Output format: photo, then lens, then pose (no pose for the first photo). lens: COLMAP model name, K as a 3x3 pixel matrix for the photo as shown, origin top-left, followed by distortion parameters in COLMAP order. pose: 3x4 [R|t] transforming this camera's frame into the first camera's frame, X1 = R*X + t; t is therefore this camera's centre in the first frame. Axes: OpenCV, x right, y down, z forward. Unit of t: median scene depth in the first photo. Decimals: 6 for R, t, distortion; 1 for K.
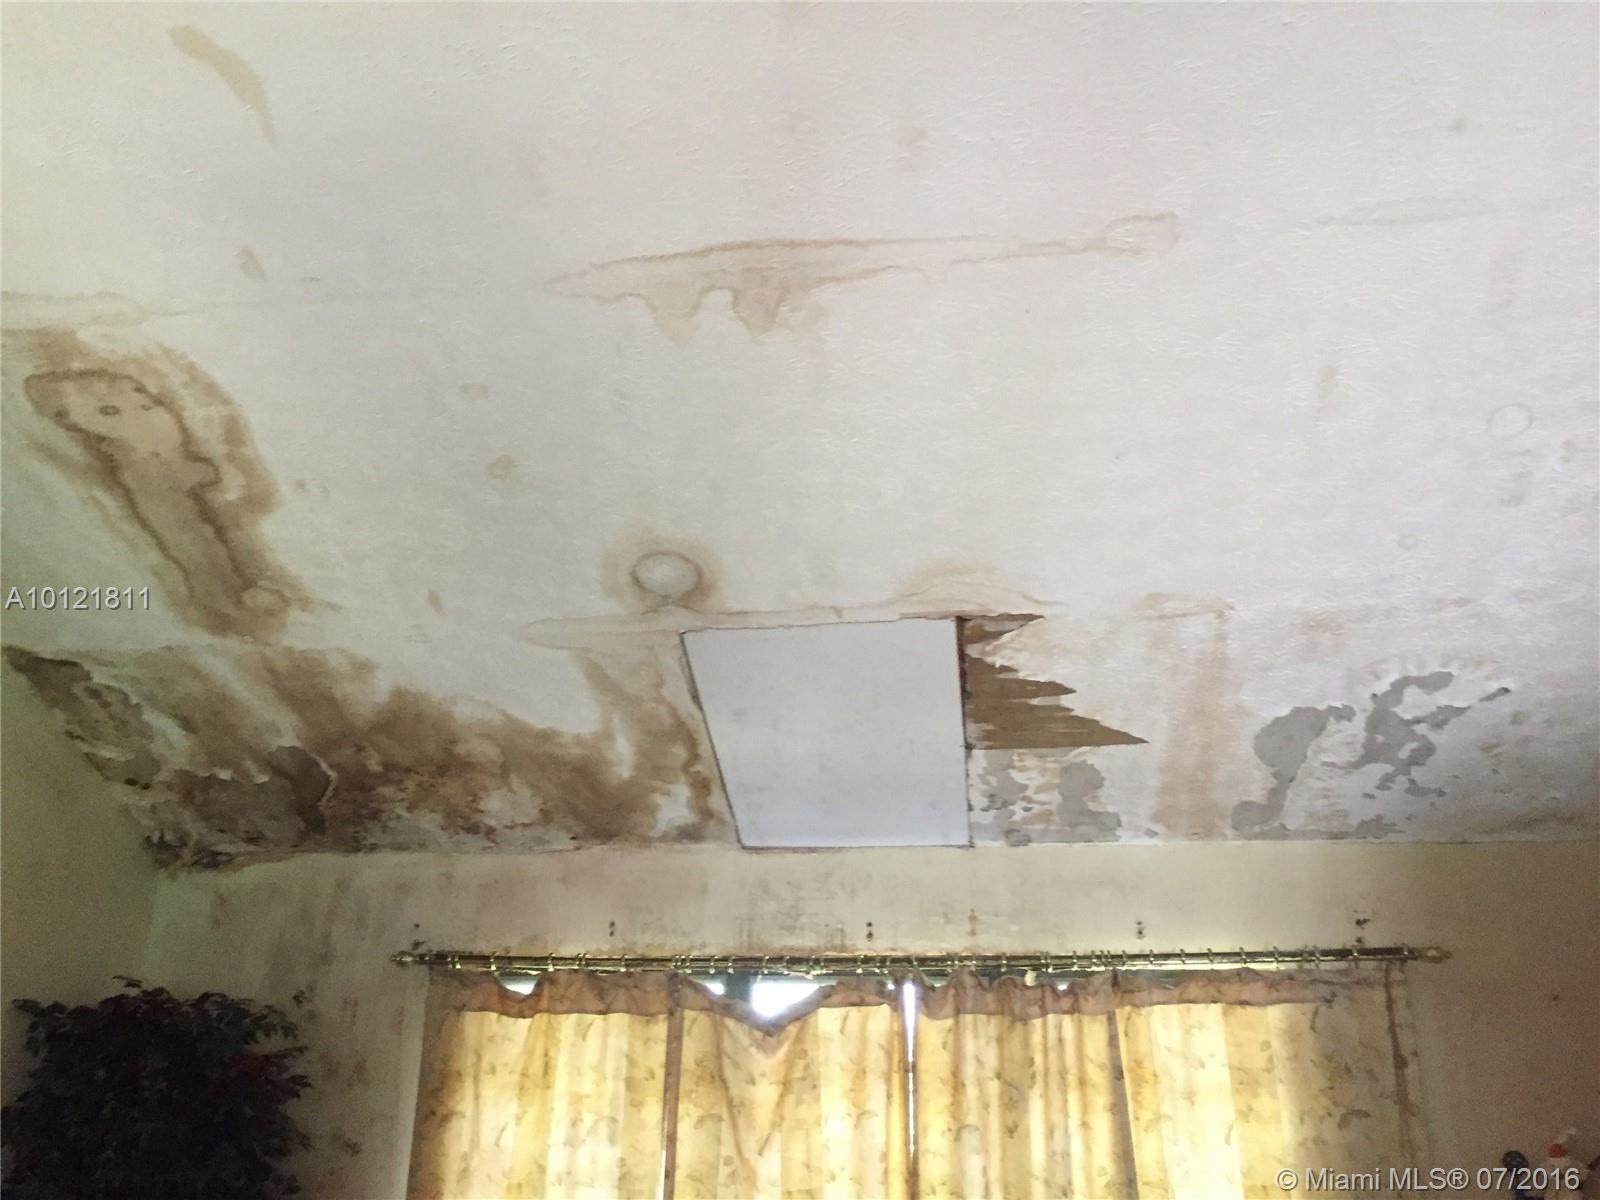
lens RADIAL K [[1370.0, 0, 800.0], [0, 1370.0, 600.0], [0, 0, 1]] dist [0.084197, -0.119377]
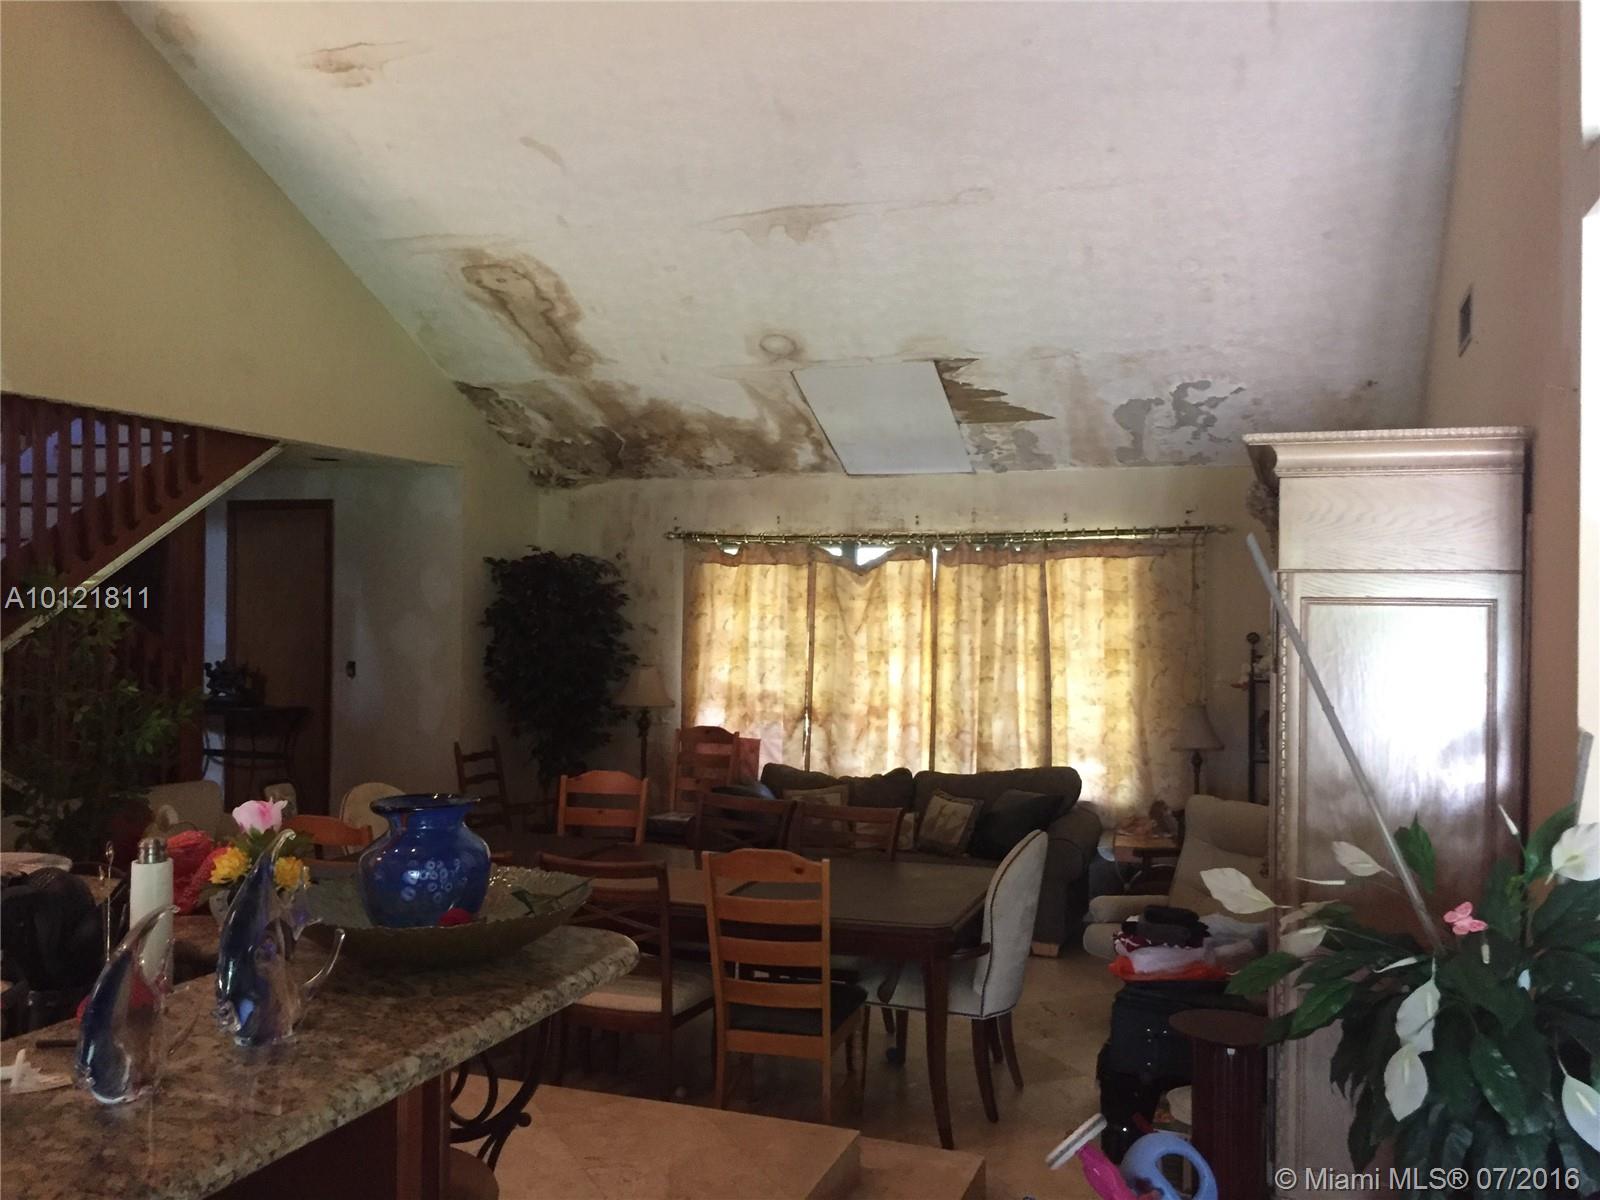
lens RADIAL K [[1415.8, 0, 800.0], [0, 1415.8, 600.0], [0, 0, 1]] dist [0.005751, 0.010315]
pose [[0.978635, 0.001860, -0.205596, 0.297148], [0.062240, 0.950361, 0.304860, -0.245573], [0.195958, -0.311143, 0.929941, -0.820049]]
